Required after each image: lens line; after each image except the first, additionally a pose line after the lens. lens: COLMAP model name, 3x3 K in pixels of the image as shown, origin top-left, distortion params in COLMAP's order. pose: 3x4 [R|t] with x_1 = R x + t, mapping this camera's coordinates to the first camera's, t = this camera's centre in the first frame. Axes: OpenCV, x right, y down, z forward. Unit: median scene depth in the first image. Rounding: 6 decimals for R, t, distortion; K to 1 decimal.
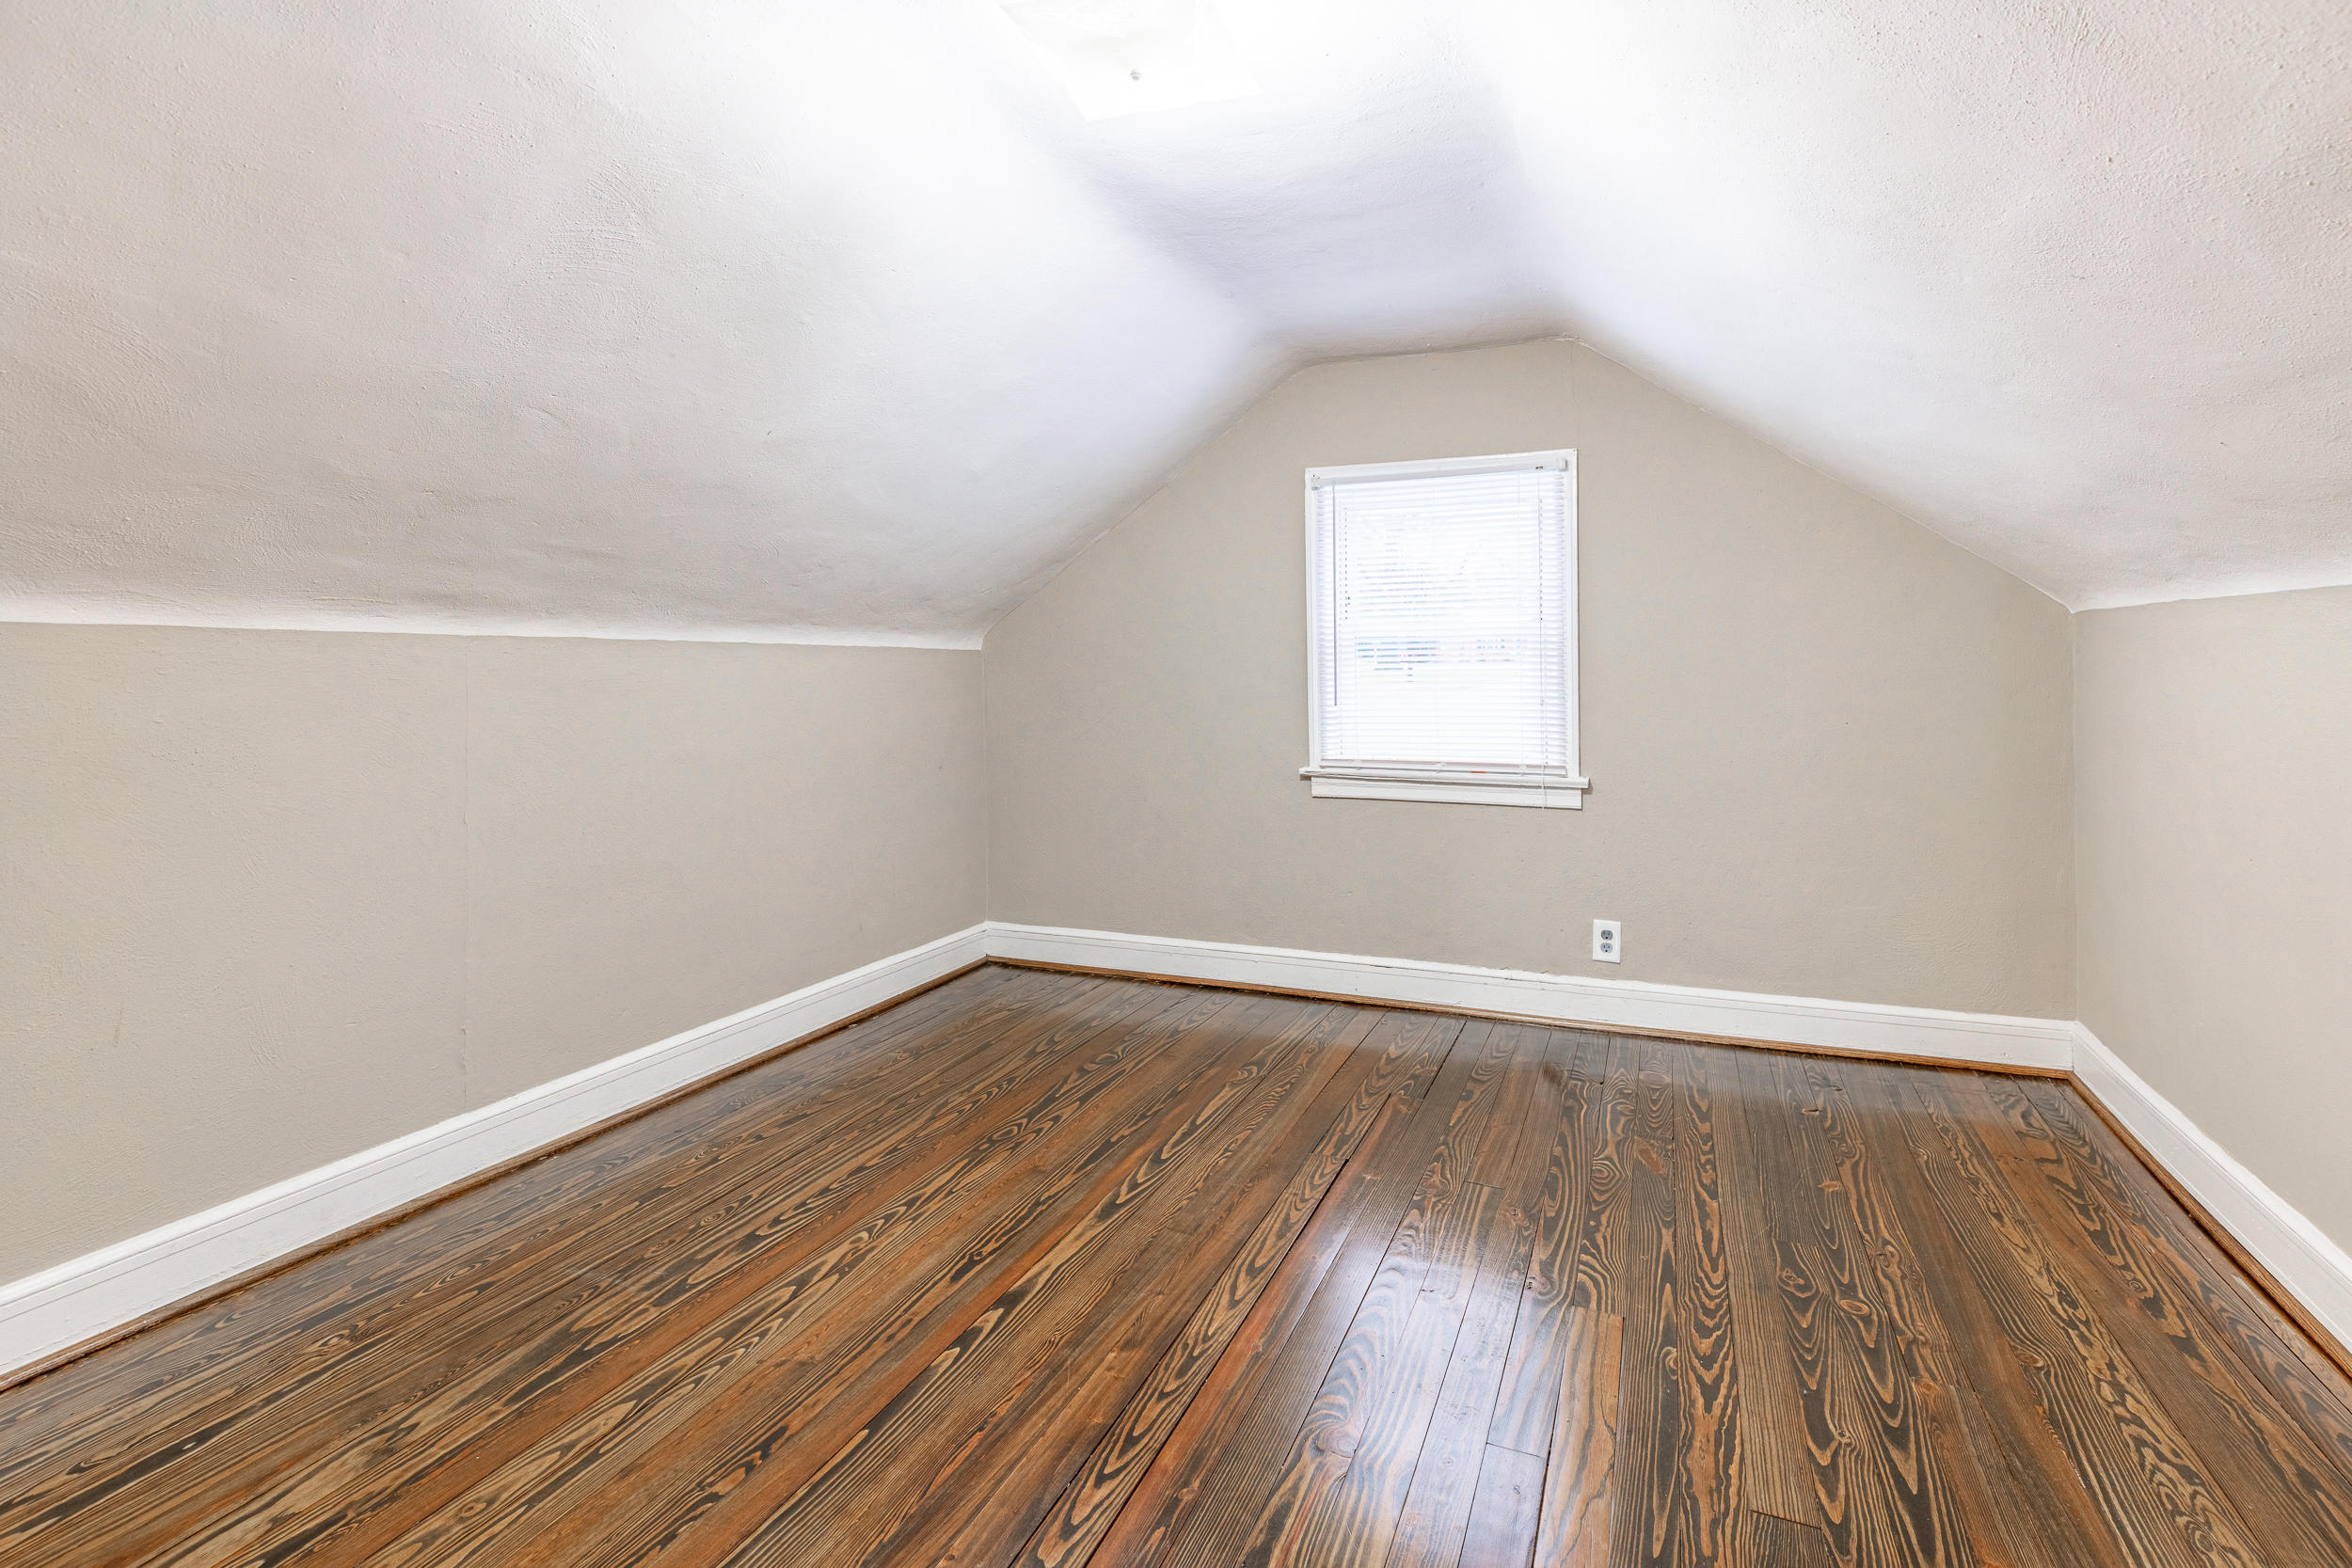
lens RADIAL K [[1067.2, 0, 1216.2], [0, 1067.2, 826.7], [0, 0, 1]] dist [0.020500, -0.000135]
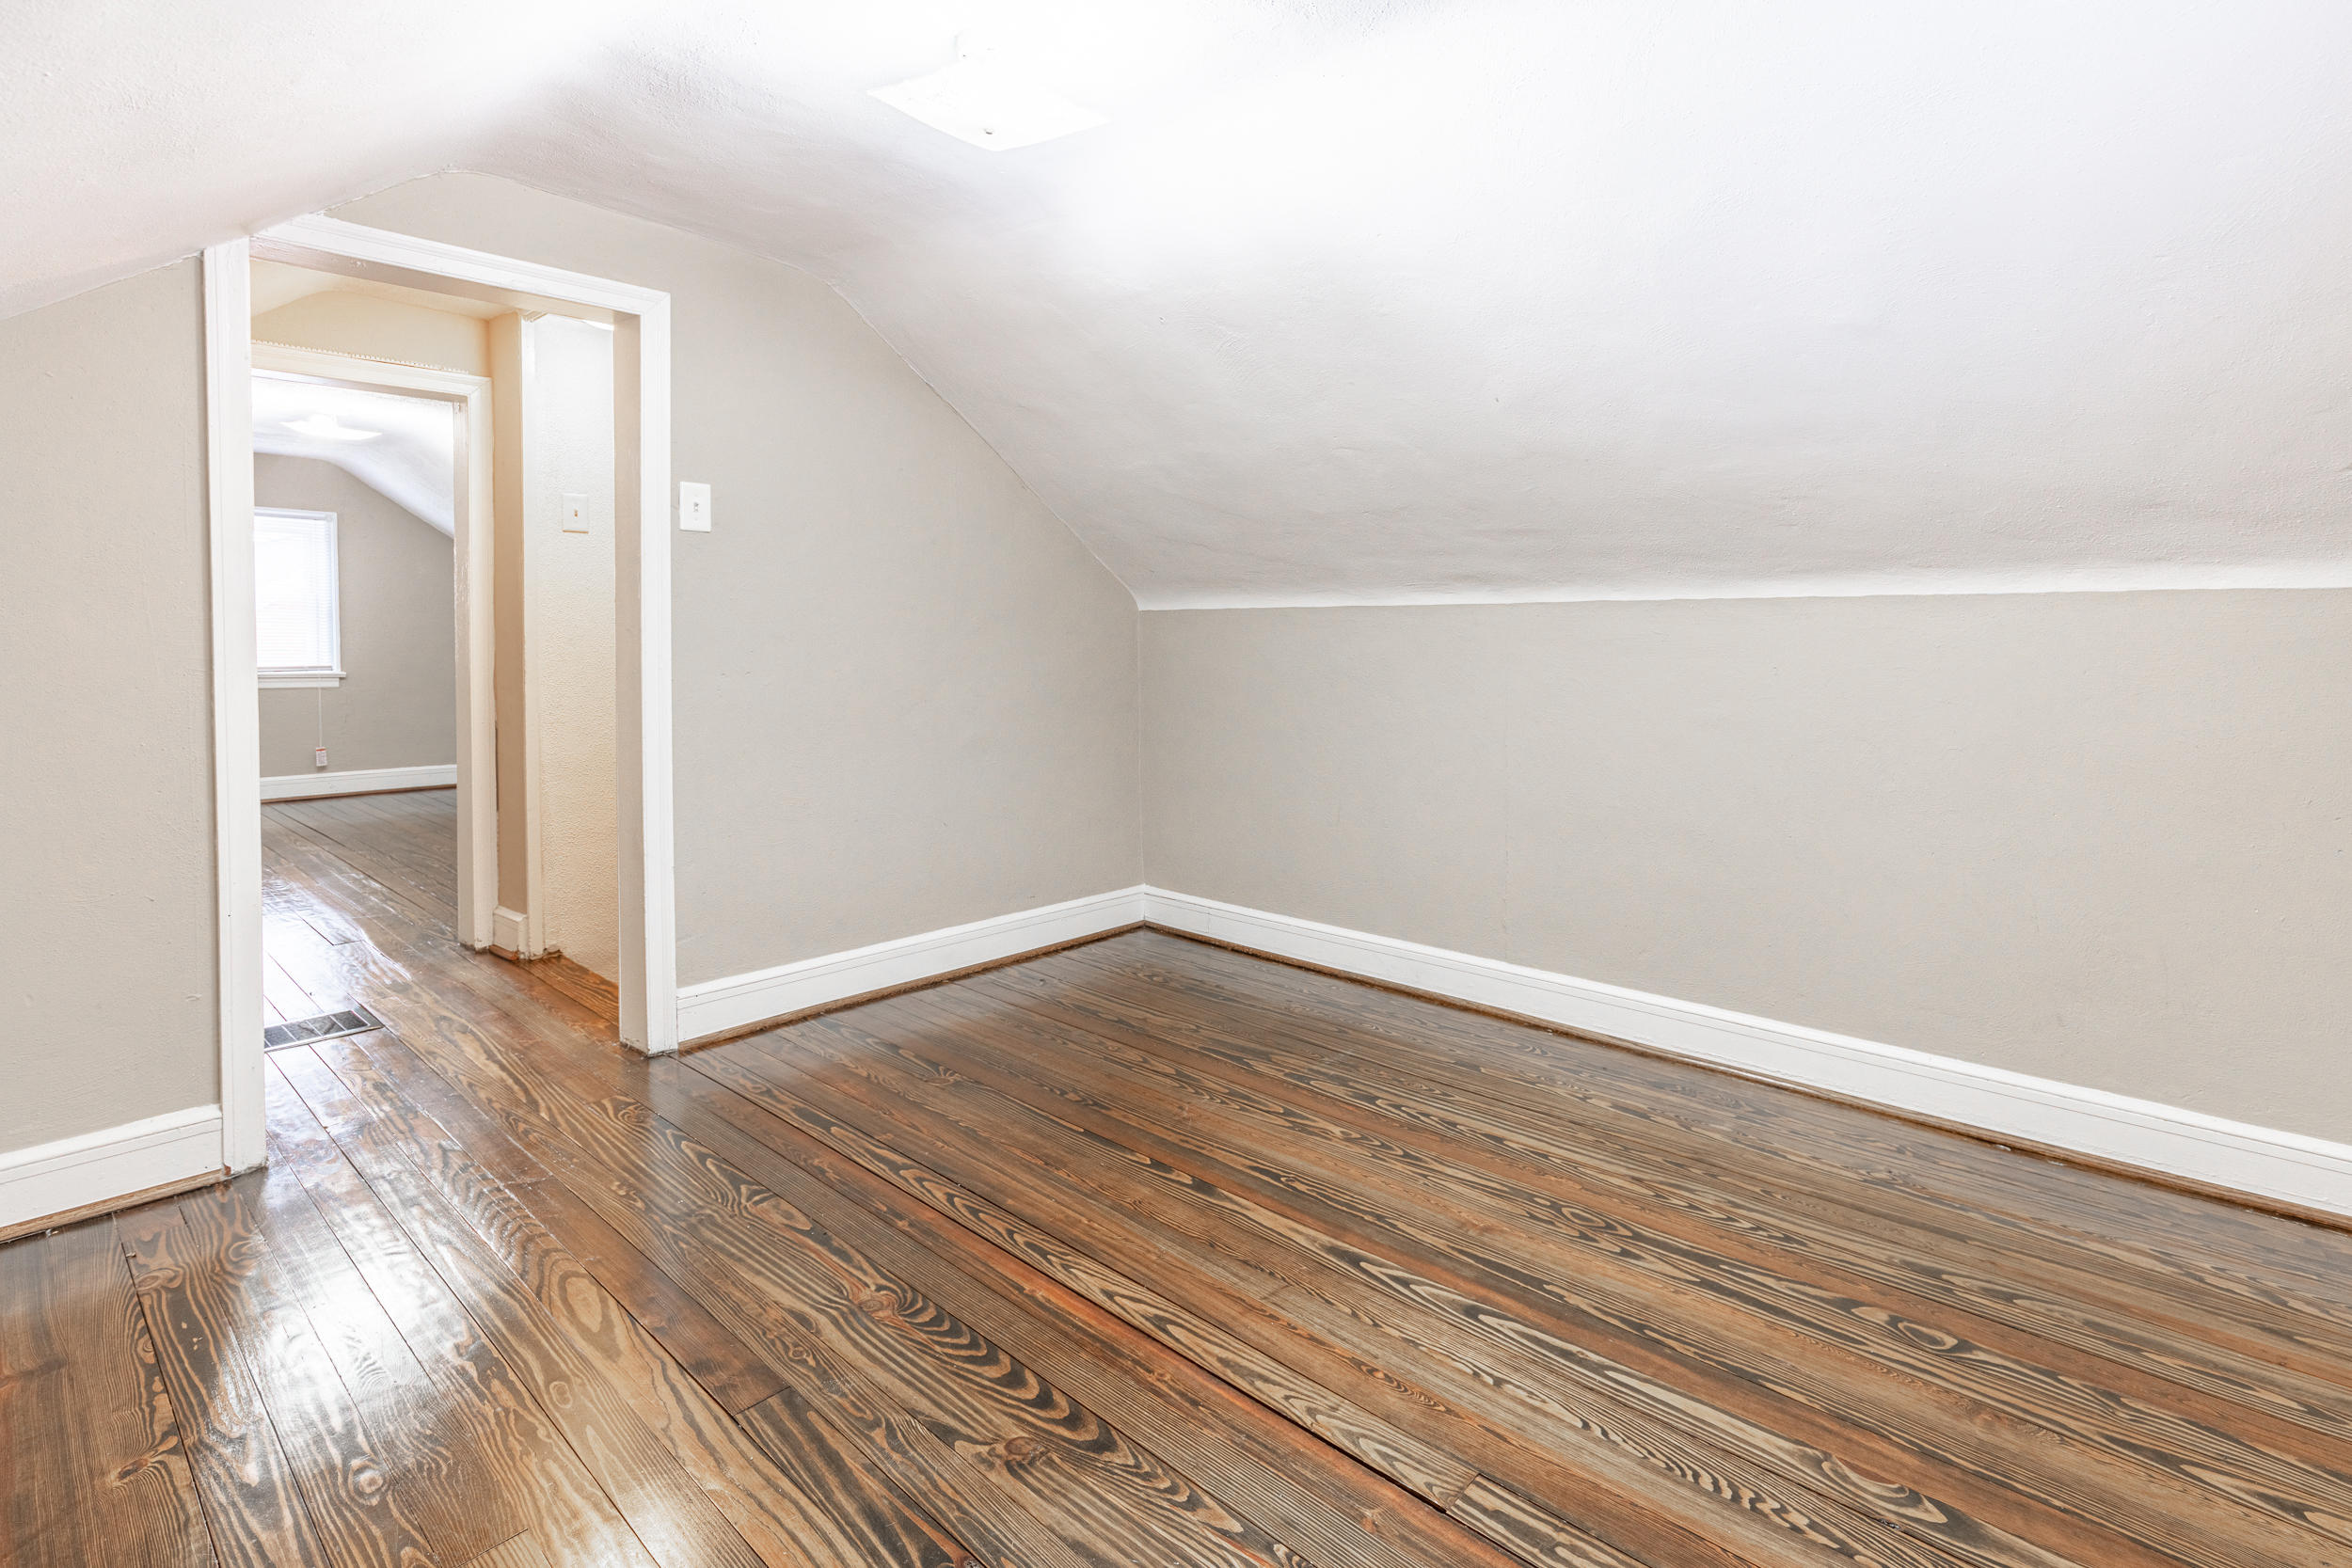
lens RADIAL K [[1067.2, 0, 1216.2], [0, 1067.2, 826.7], [0, 0, 1]] dist [0.020500, -0.000135]
pose [[-0.300416, 0.172425, -0.938094, 0.690962], [-0.140279, 0.964842, 0.222265, -0.156018], [0.943436, 0.198367, -0.265666, 1.071180]]
